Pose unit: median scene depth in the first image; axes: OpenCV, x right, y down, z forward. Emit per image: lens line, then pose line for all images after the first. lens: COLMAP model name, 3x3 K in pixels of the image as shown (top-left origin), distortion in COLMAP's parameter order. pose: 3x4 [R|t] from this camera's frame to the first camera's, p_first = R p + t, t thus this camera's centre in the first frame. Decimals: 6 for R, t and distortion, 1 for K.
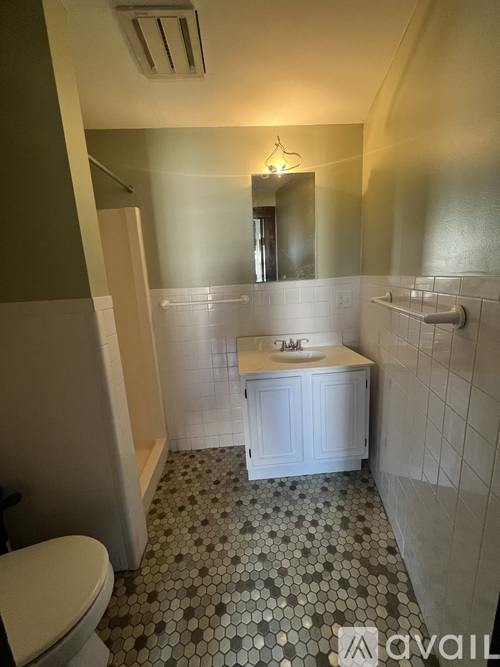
lens RADIAL K [[264.6, 0, 249.5], [0, 264.6, 331.5], [0, 0, 1]] dist [-0.004567, 0.001159]
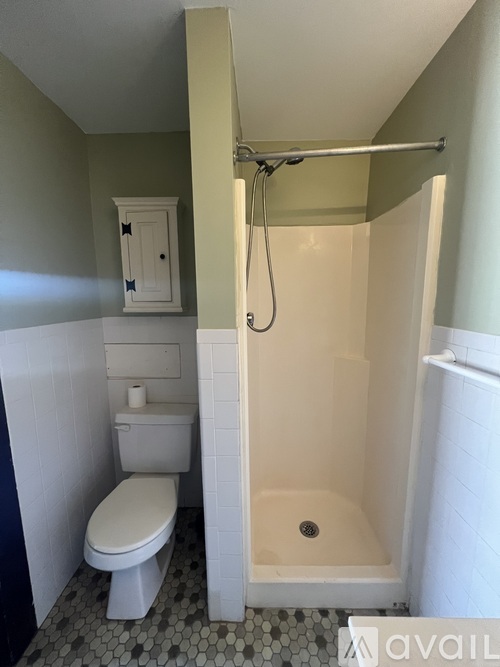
lens RADIAL K [[264.6, 0, 248.5], [0, 264.6, 332.7], [0, 0, 1]] dist [-0.004567, 0.001159]
pose [[-0.075555, 0.191562, -0.978568, 0.224927], [-0.188582, 0.960918, 0.202667, -0.224173], [0.979147, 0.199853, -0.036477, 0.807907]]
